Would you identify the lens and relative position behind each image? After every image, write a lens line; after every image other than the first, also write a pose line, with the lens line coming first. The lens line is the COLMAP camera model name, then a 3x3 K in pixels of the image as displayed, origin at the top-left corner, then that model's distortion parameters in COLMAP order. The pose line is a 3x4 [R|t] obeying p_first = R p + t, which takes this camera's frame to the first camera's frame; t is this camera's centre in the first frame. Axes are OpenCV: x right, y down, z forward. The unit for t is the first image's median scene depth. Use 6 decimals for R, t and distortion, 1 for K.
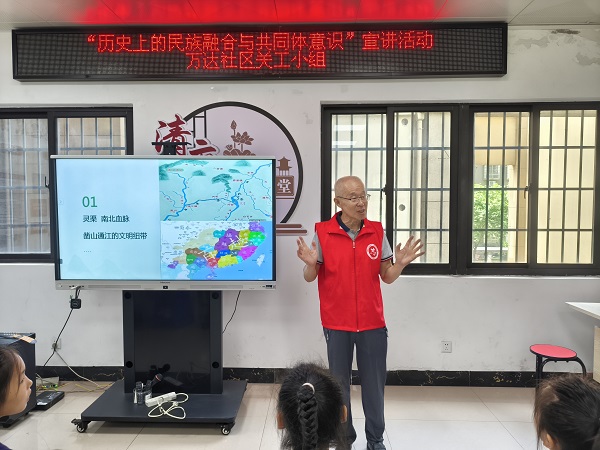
lens RADIAL K [[437.2, 0, 298.8], [0, 437.2, 227.1], [0, 0, 1]] dist [-0.000629, -0.006301]
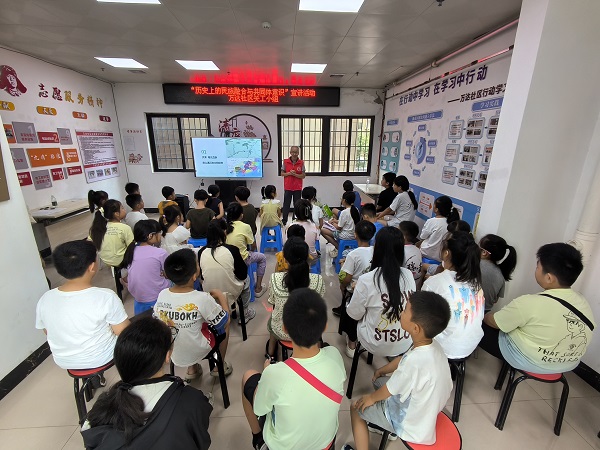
lens RADIAL K [[271.9, 0, 299.1], [0, 271.9, 227.9], [0, 0, 1]] dist [-0.011613, -0.000497]
pose [[0.996184, -0.017984, 0.085410, 0.028806], [-0.005699, 0.963052, 0.269255, -0.048767], [-0.087097, -0.268715, 0.959274, -0.912484]]
